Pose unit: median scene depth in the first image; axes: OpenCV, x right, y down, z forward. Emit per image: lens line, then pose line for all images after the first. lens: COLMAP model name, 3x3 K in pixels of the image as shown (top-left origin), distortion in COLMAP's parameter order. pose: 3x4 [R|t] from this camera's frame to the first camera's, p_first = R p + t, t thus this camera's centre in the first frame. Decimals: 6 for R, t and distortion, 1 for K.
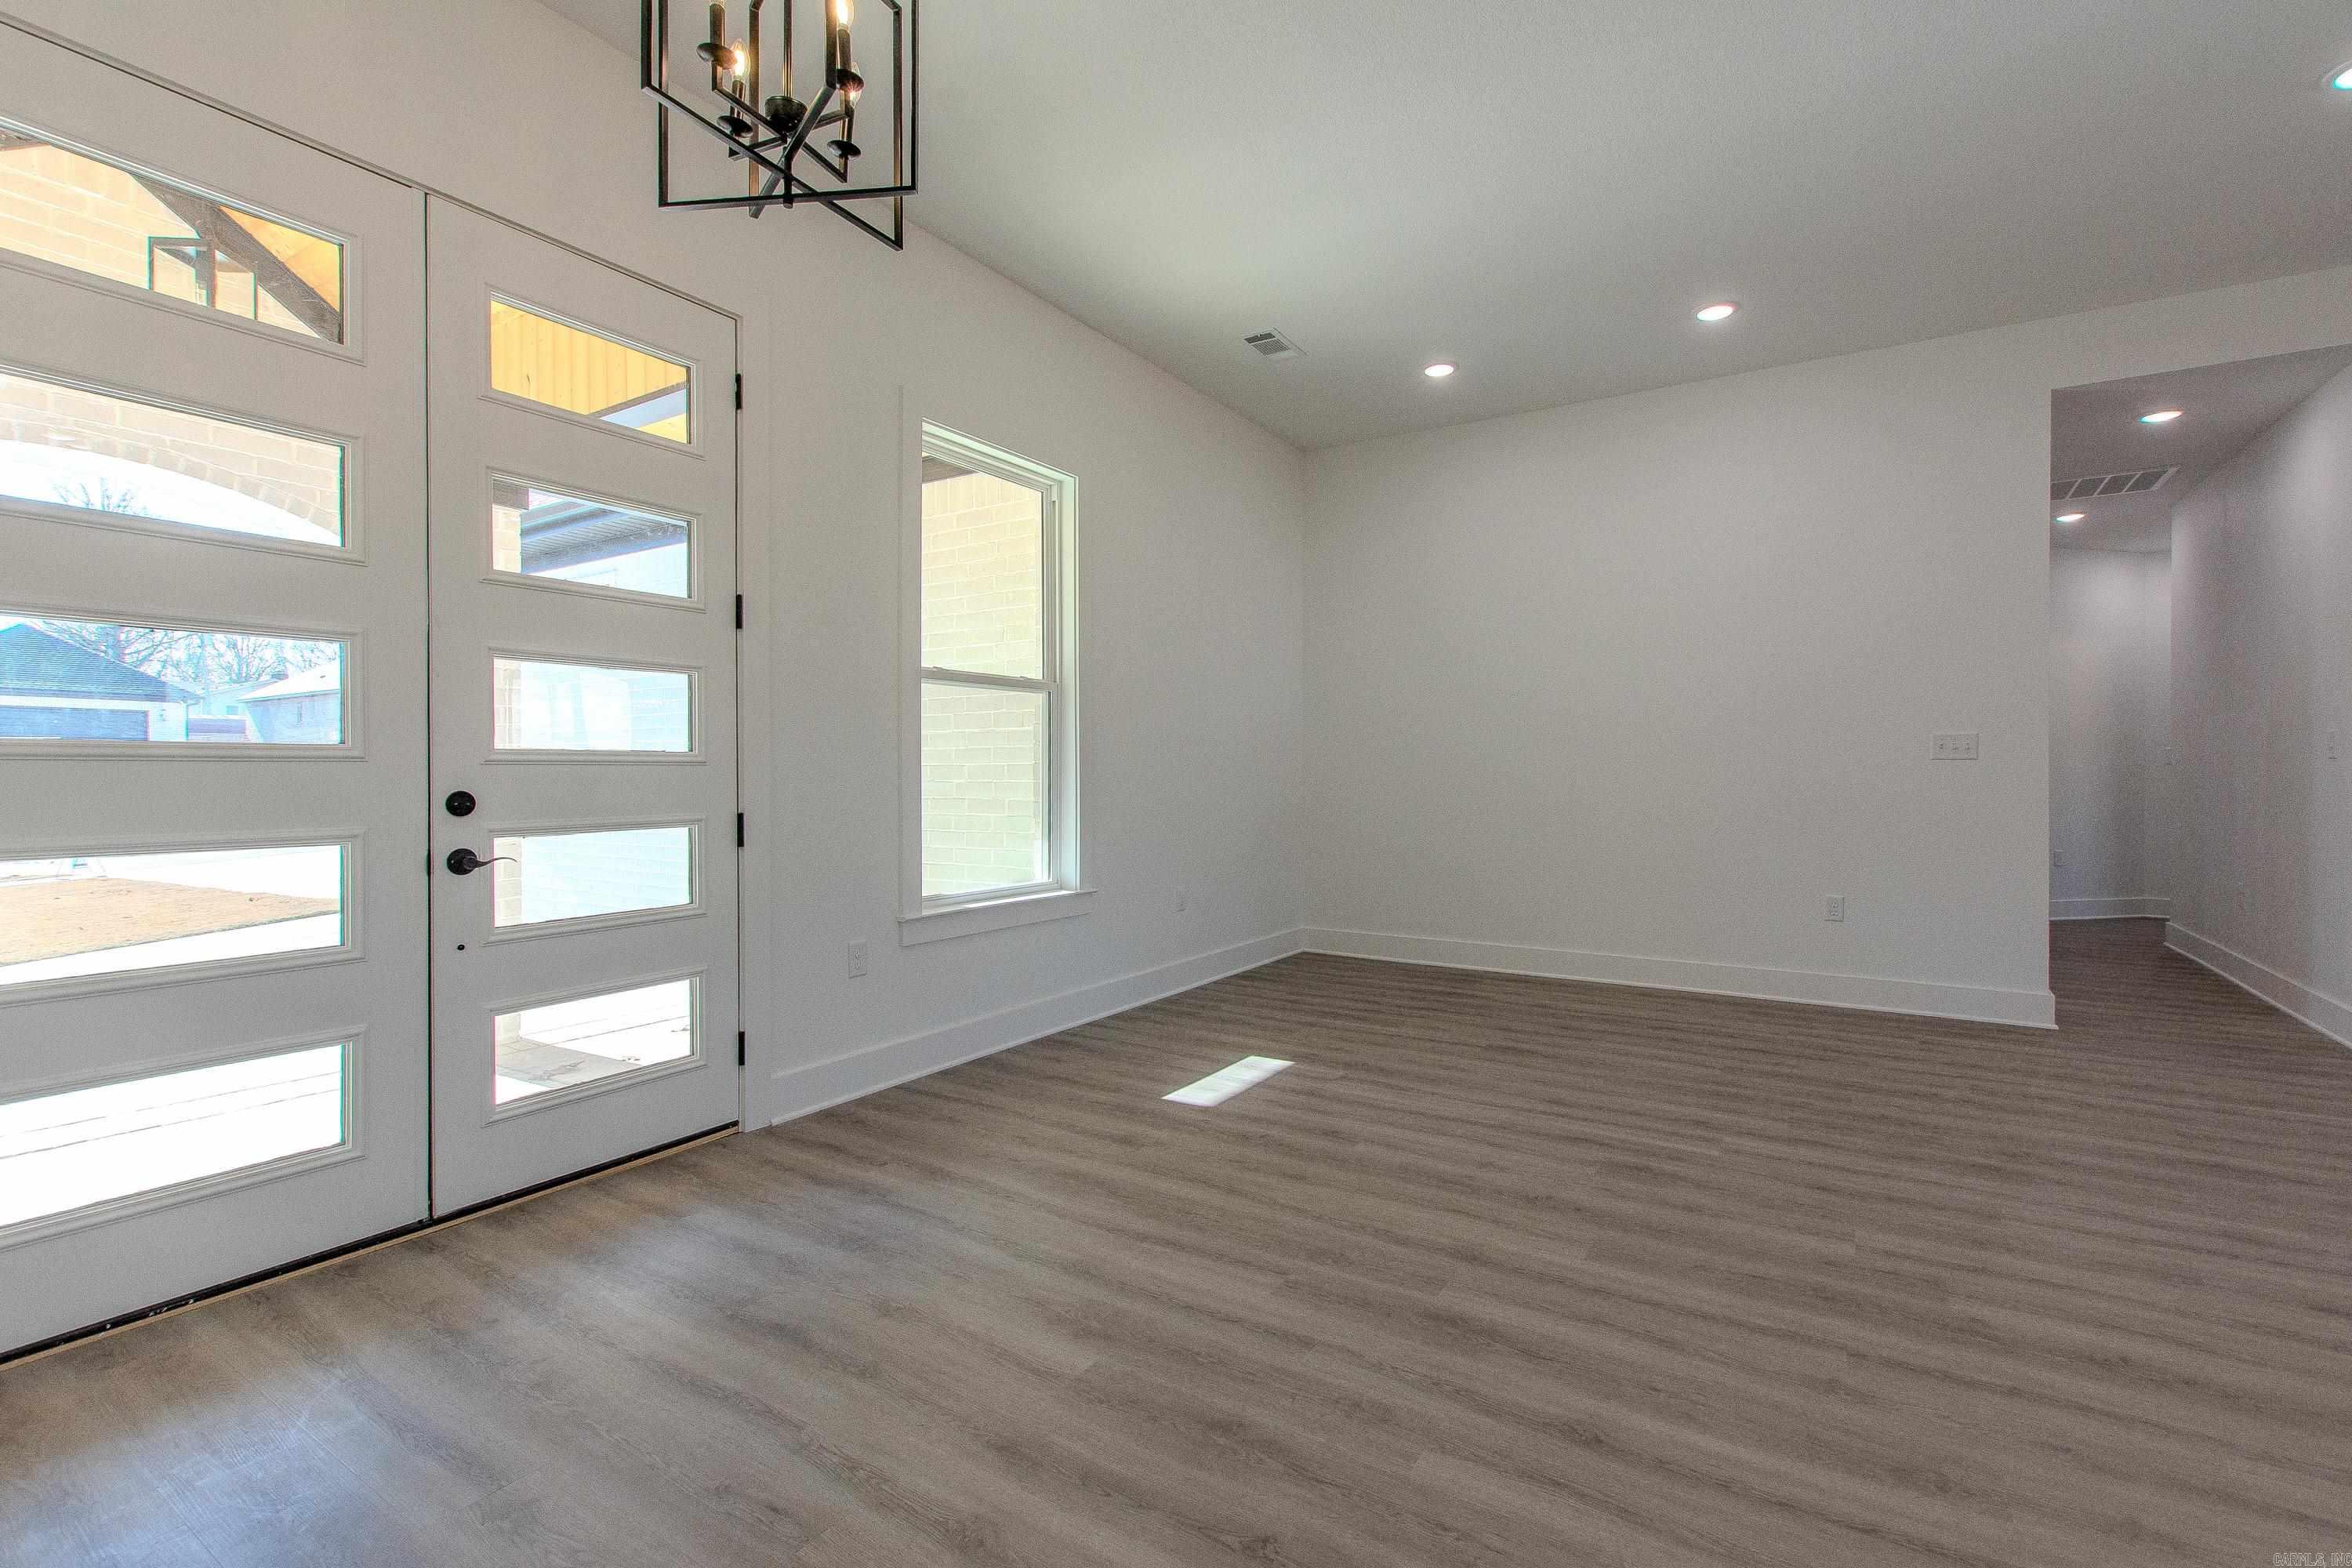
lens RADIAL K [[1042.2, 0, 1185.6], [0, 1042.2, 779.6], [0, 0, 1]] dist [0.007024, -0.003352]
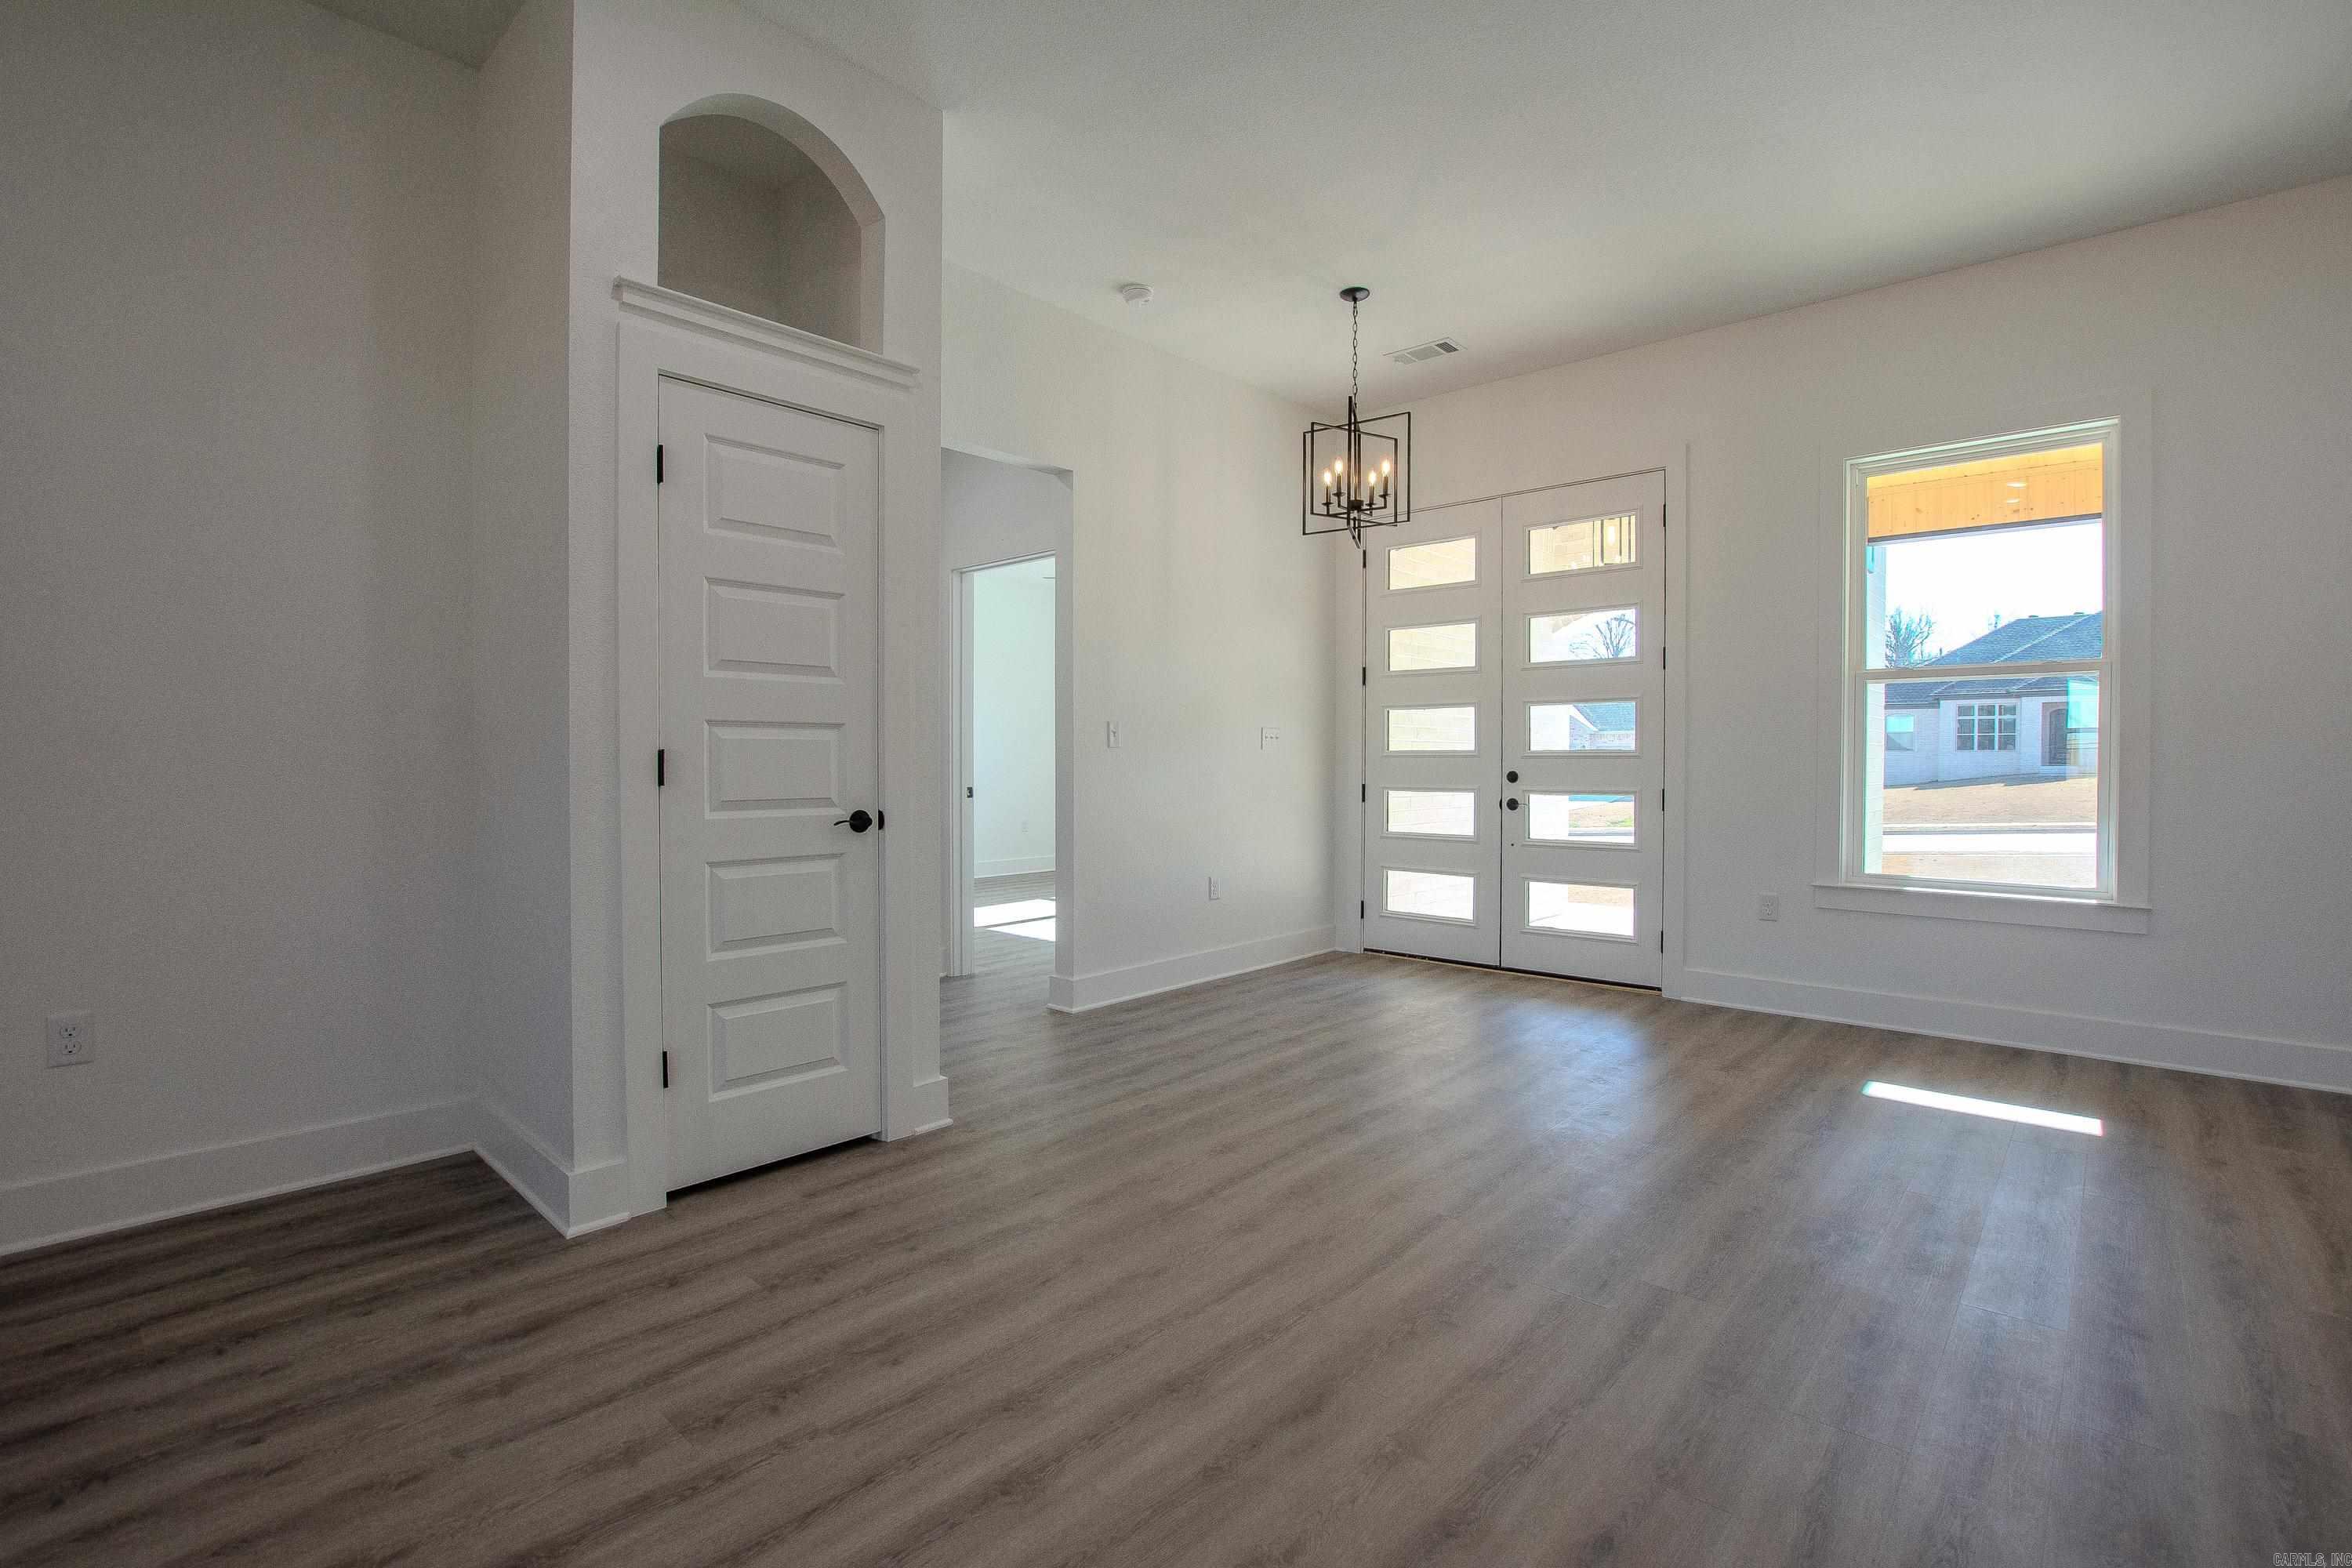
lens RADIAL K [[1076.9, 0, 1166.9], [0, 1076.9, 769.1], [0, 0, 1]] dist [-0.017931, -0.000852]
pose [[-0.185378, 0.007725, -0.982637, 1.300185], [-0.008517, 0.999919, 0.009467, -0.005851], [0.982630, 0.010124, -0.185297, 0.593251]]
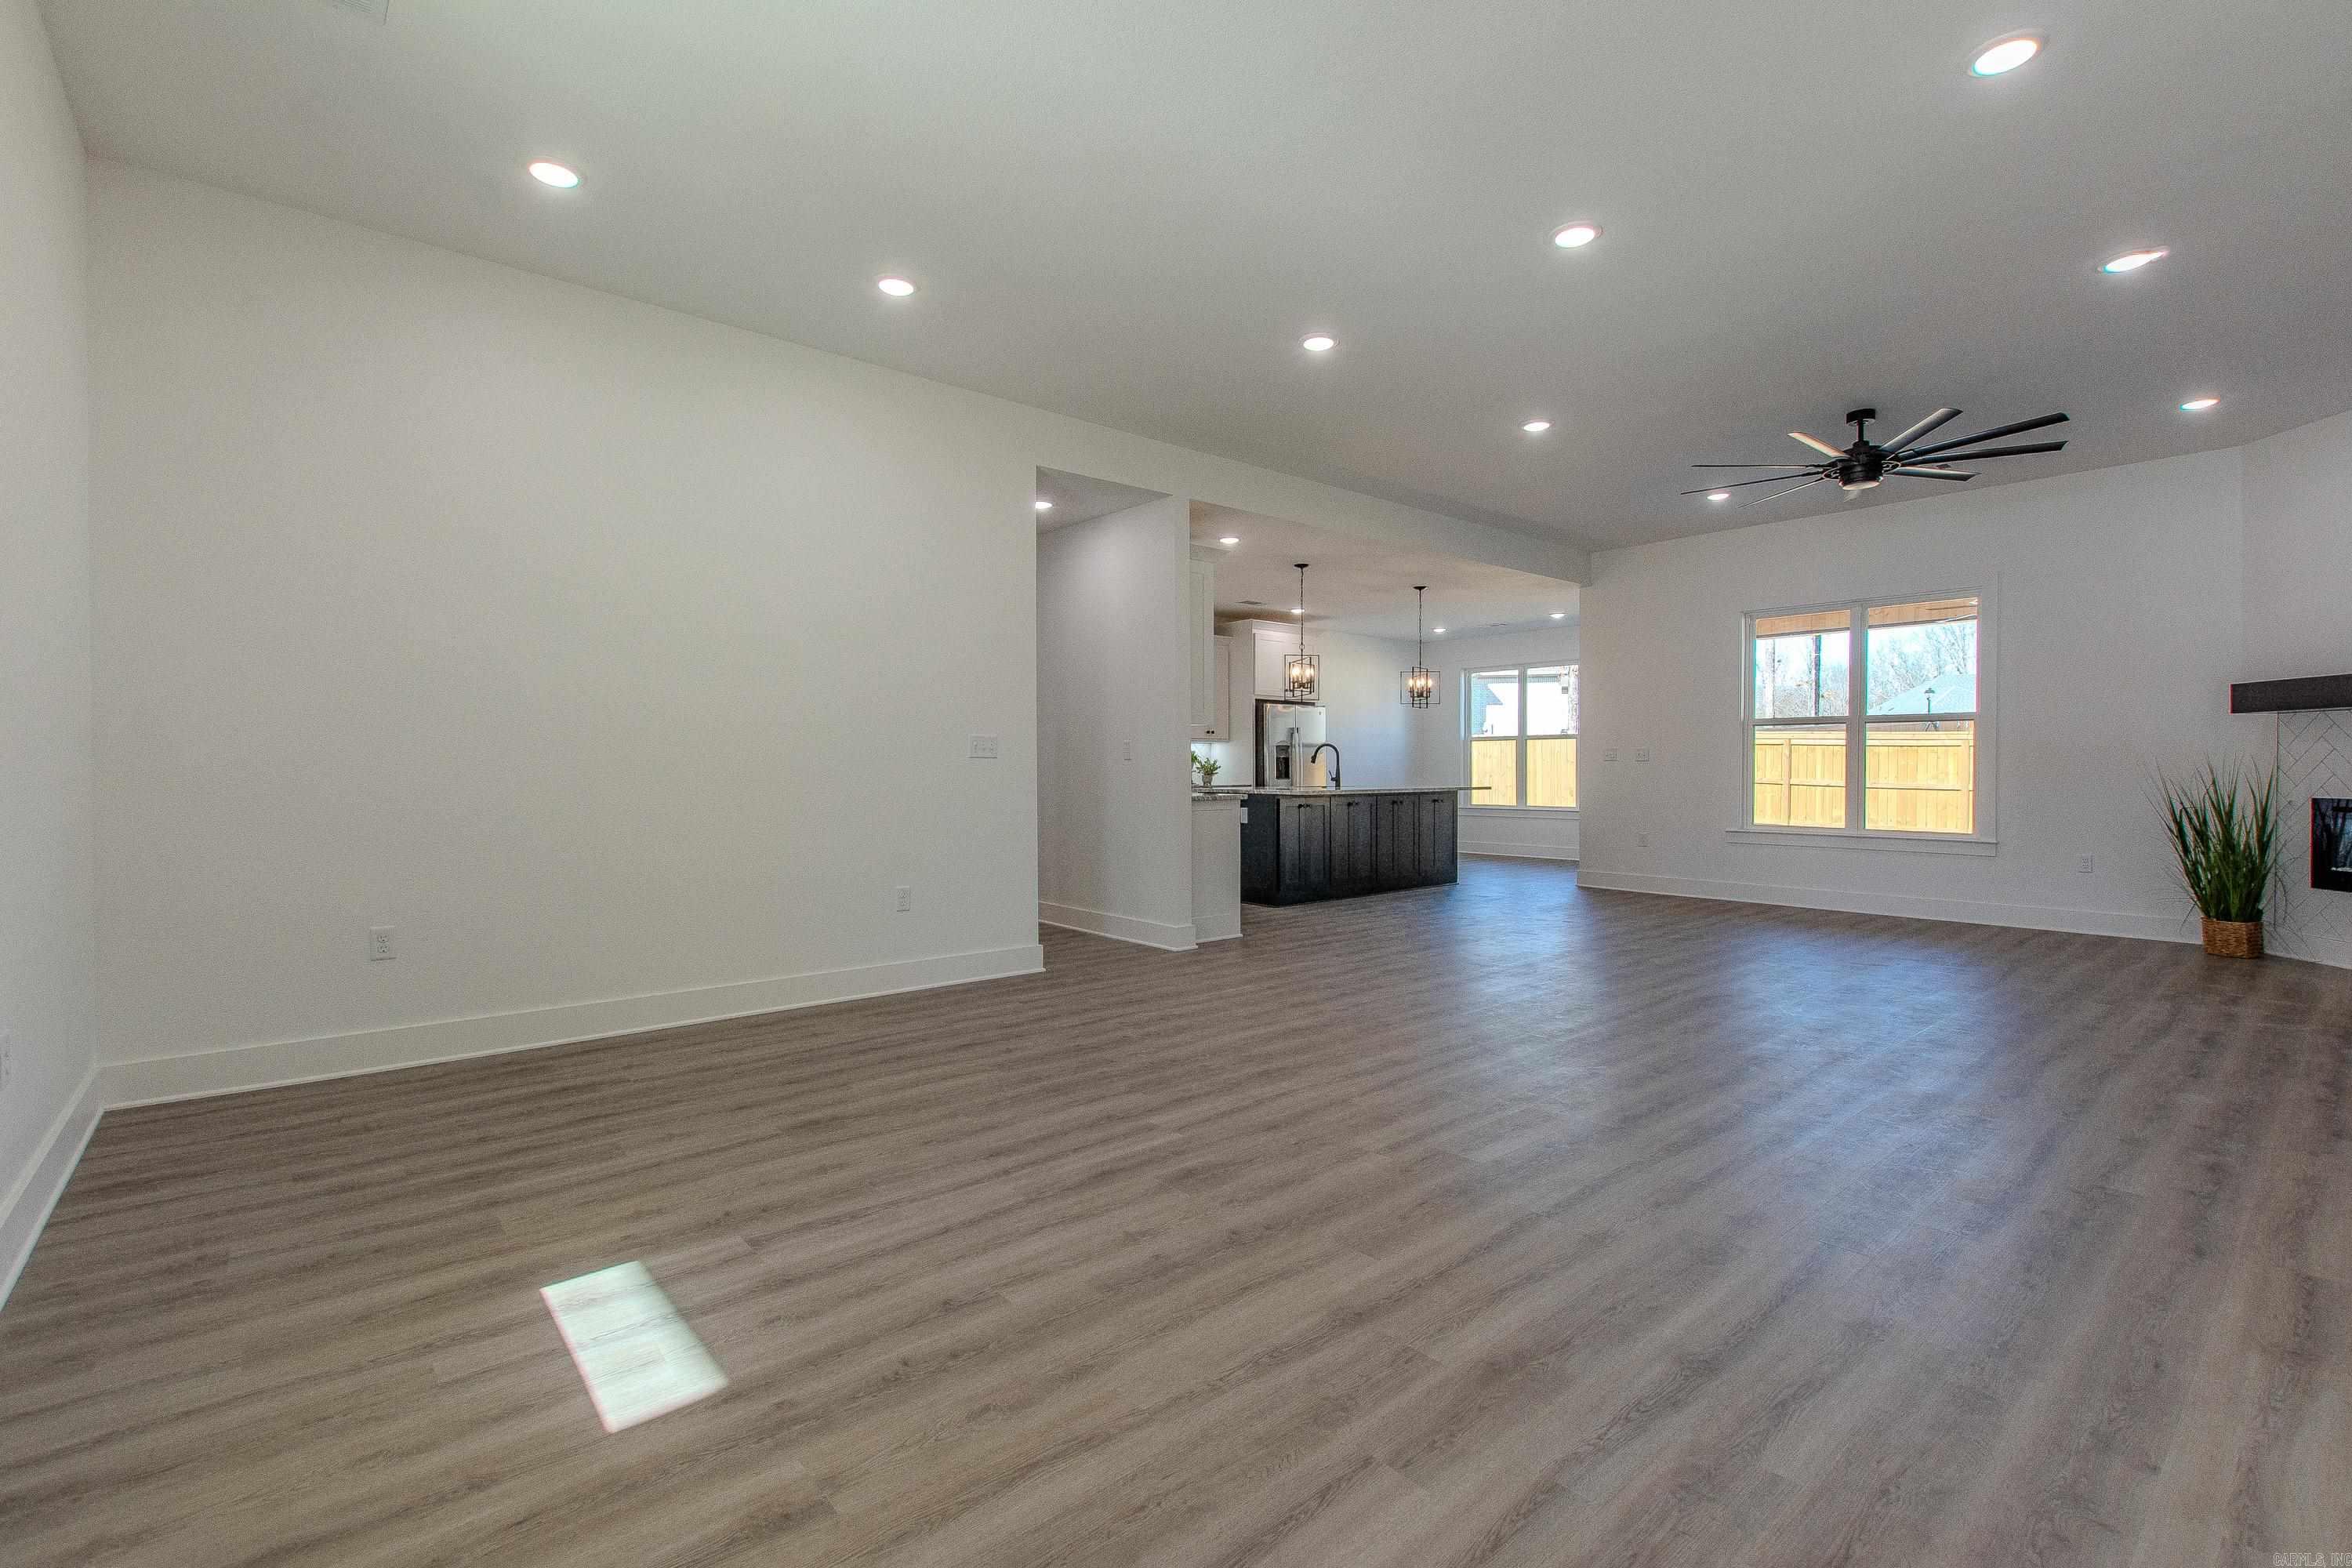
lens RADIAL K [[1042.2, 0, 1187.1], [0, 1042.2, 773.5], [0, 0, 1]] dist [0.007024, -0.003352]
pose [[0.290198, -0.004793, 0.956955, -0.481321], [0.007095, 0.999971, 0.002857, -0.005759], [-0.956940, 0.005960, 0.290223, 0.686790]]
